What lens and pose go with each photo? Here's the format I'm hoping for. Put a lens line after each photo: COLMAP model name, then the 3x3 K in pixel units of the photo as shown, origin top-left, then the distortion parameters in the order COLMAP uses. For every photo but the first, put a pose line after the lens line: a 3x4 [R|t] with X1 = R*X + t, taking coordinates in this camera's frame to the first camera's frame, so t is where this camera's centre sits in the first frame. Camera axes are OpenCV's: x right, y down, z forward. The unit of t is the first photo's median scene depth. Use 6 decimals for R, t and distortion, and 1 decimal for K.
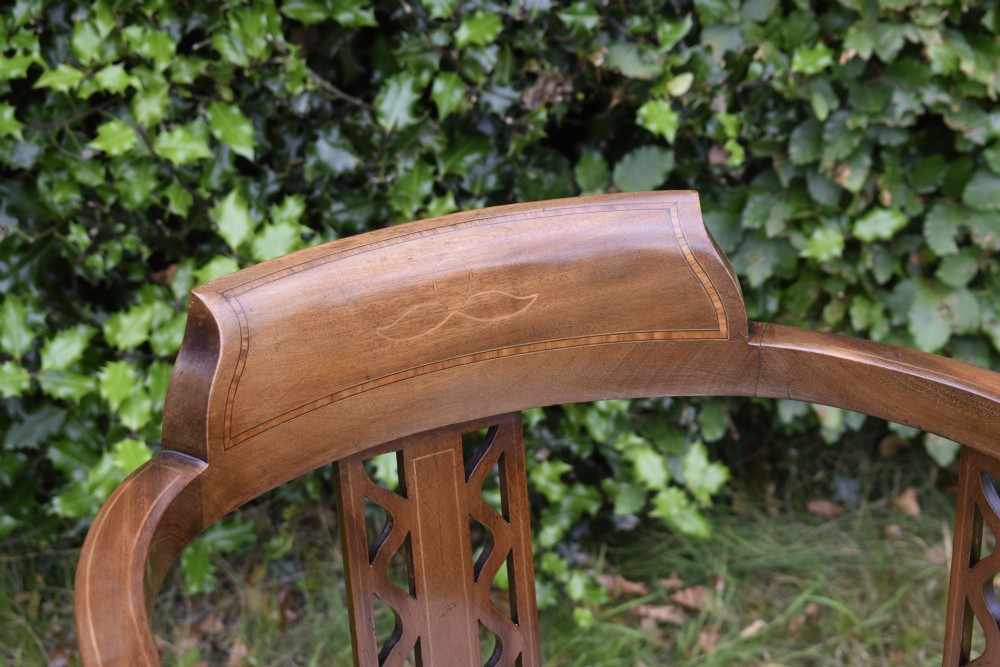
lens RADIAL K [[2293.7, 0, 497.2], [0, 2293.7, 331.7], [0, 0, 1]] dist [-0.040908, 0.000000]
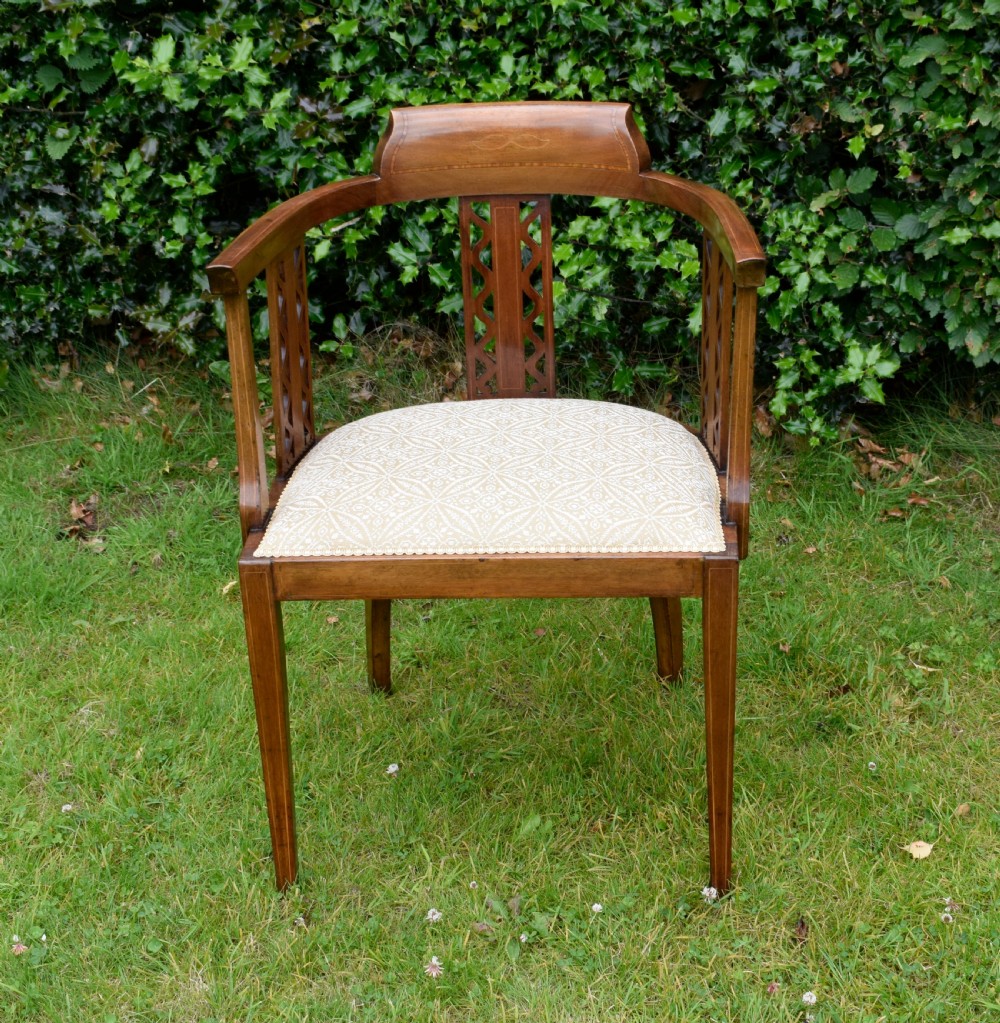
lens RADIAL K [[1902.4, 0, 562.5], [0, 1902.4, 524.6], [0, 0, 1]] dist [-0.023179, 0.000000]
pose [[0.873168, 0.185643, -0.450681, 0.599320], [-0.181284, 0.981987, 0.053270, 0.161637], [0.452452, 0.035188, 0.891094, -0.421103]]
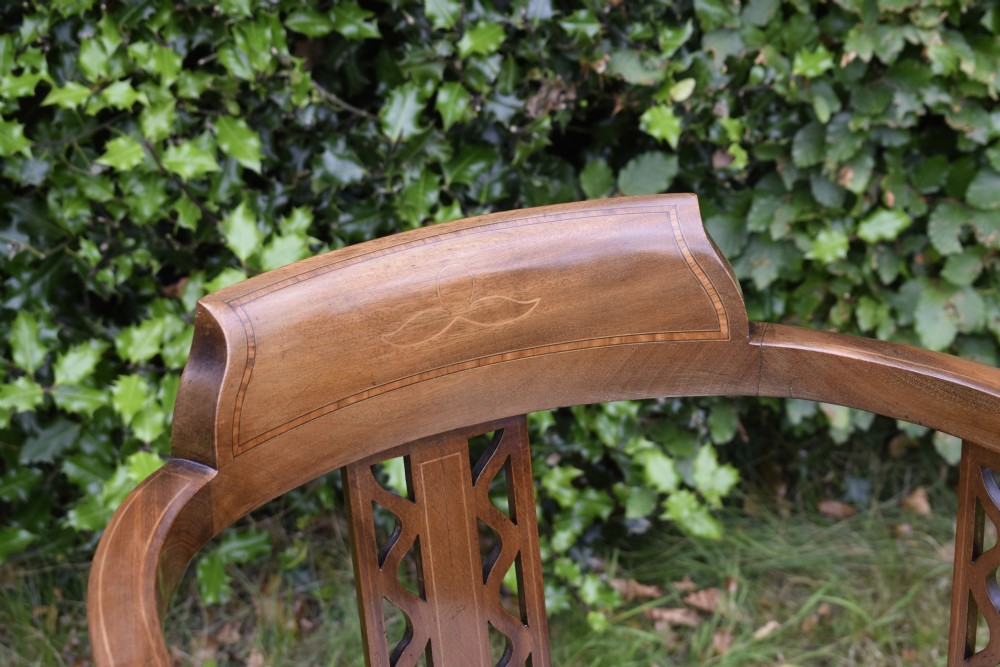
lens RADIAL K [[2293.7, 0, 496.7], [0, 2293.7, 330.9], [0, 0, 1]] dist [-0.040908, 0.000000]
pose [[0.999805, -0.018435, -0.007102, 0.003377], [0.018398, 0.999817, -0.005168, 0.001795], [0.007196, 0.005036, 0.999961, -0.008223]]
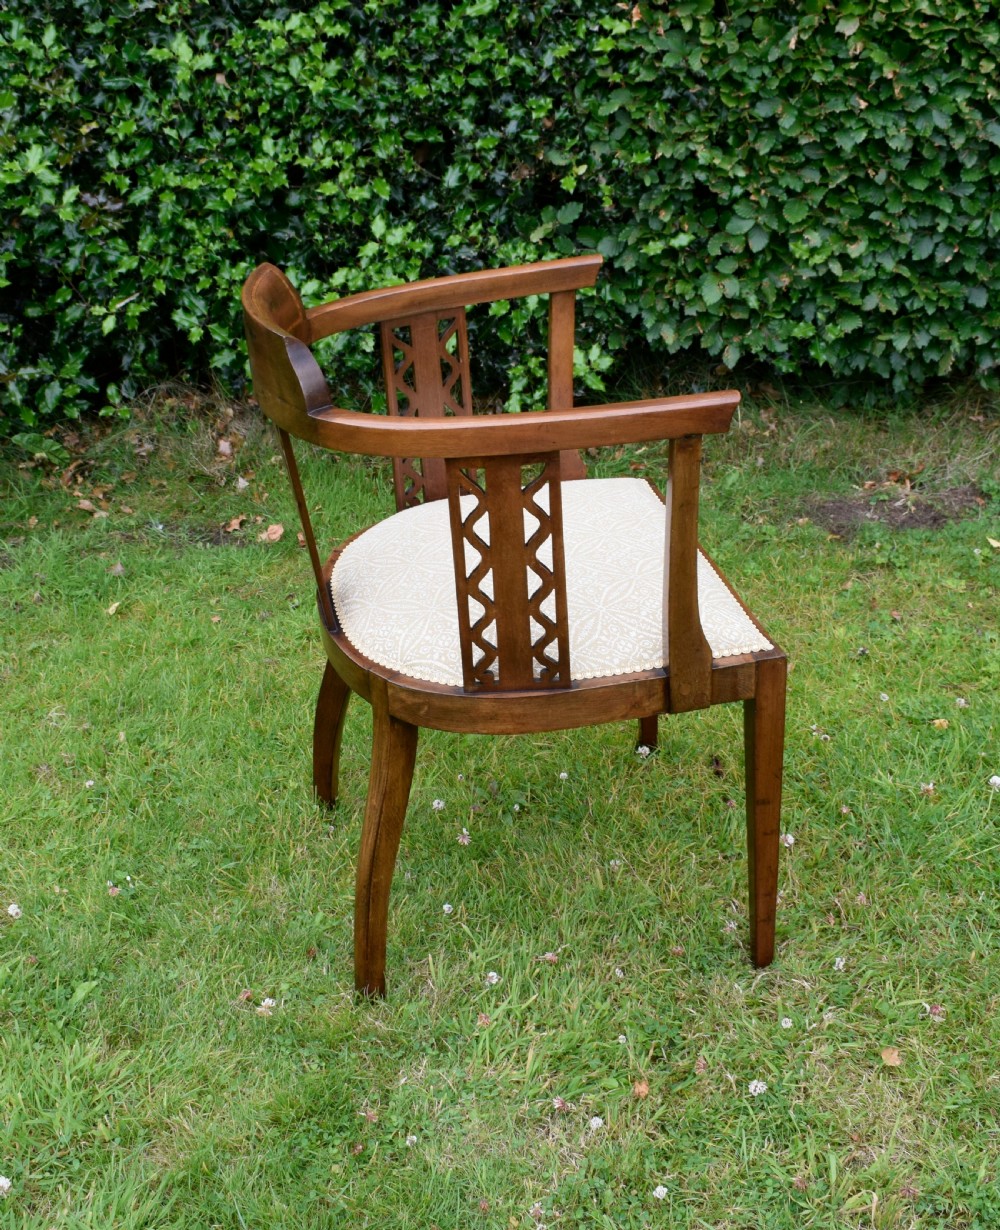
lens RADIAL K [[1681.6, 0, 425.2], [0, 1681.6, 624.0], [0, 0, 1]] dist [-0.021910, 0.000000]
pose [[0.966244, 0.054930, -0.251704, 0.373434], [-0.045398, 0.998020, 0.043529, 0.271682], [0.253597, -0.030633, 0.966825, -0.632962]]
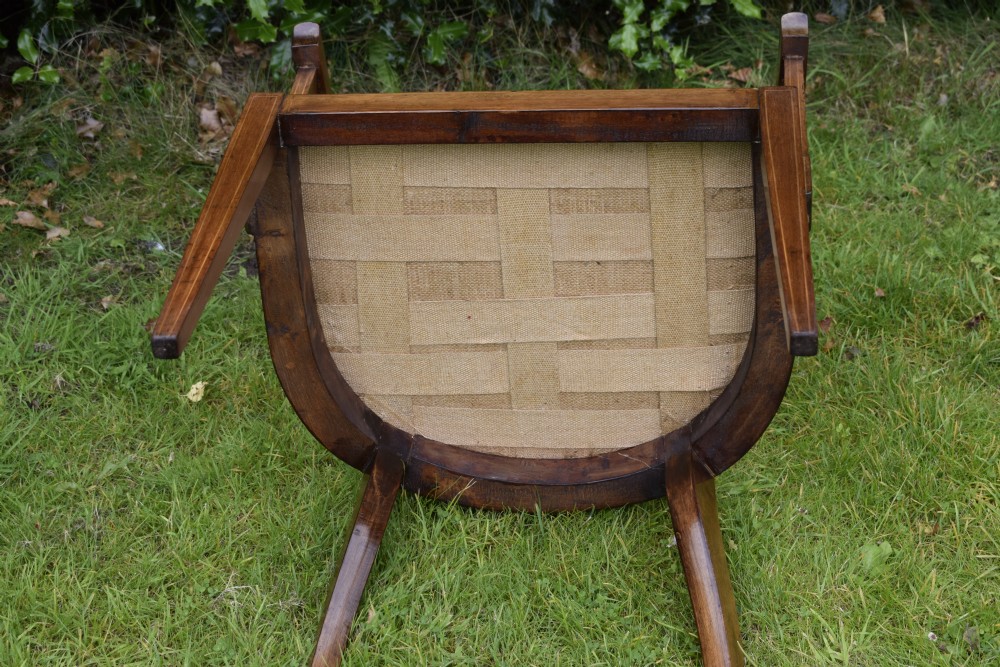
lens RADIAL K [[1941.2, 0, 496.1], [0, 1941.2, 336.5], [0, 0, 1]] dist [-0.037134, 0.000000]
pose [[0.999465, -0.021346, 0.024771, -0.142413], [0.018690, 0.994516, 0.102897, 0.184636], [-0.026831, -0.102379, 0.994384, -0.391278]]
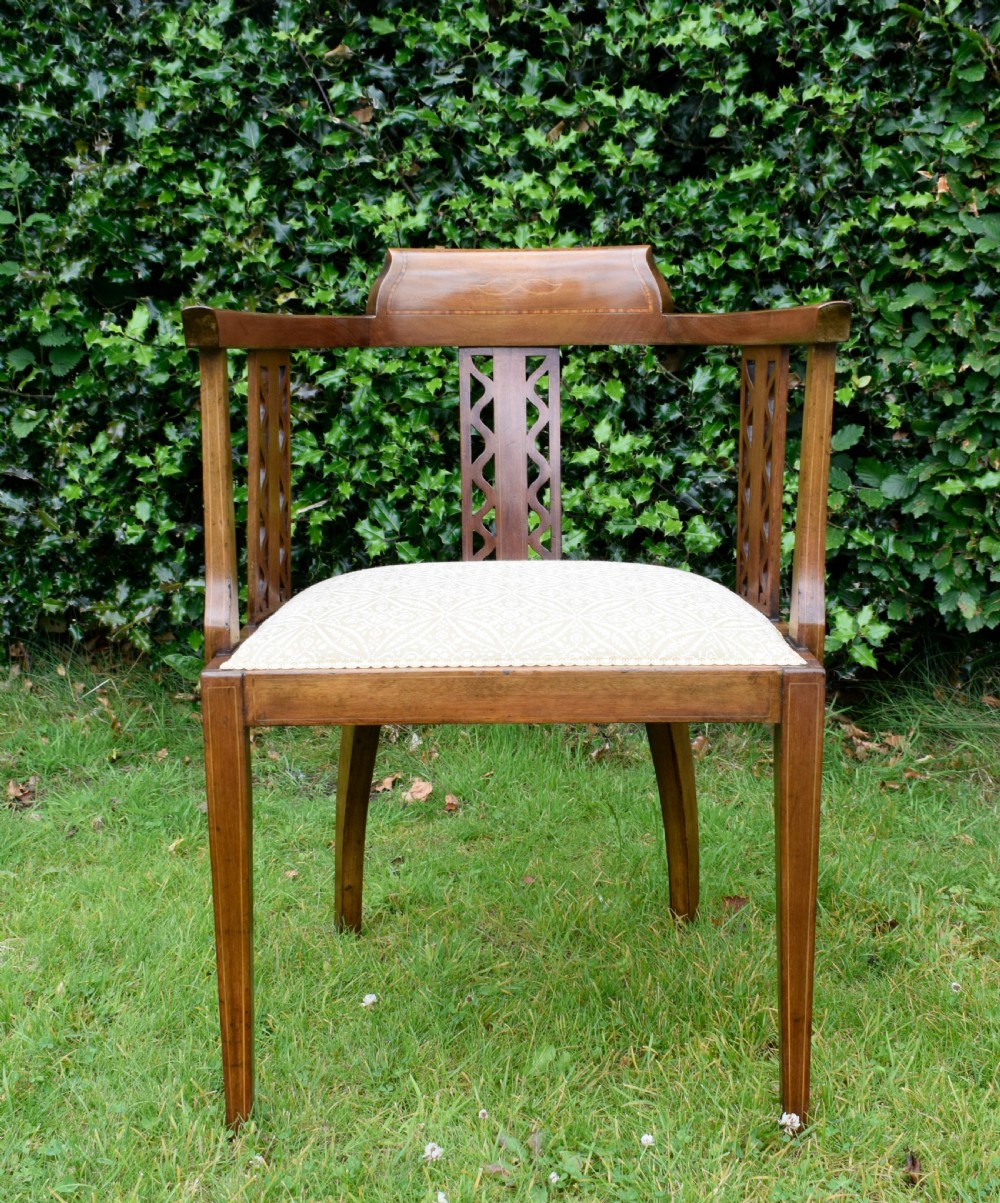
lens RADIAL K [[1601.7, 0, 507.0], [0, 1601.7, 605.7], [0, 0, 1]] dist [-0.026240, 0.000000]
pose [[0.887029, 0.080760, -0.454596, 0.414478], [-0.187130, 0.962976, -0.194062, 0.350807], [0.422093, 0.257207, 0.869300, -0.134174]]
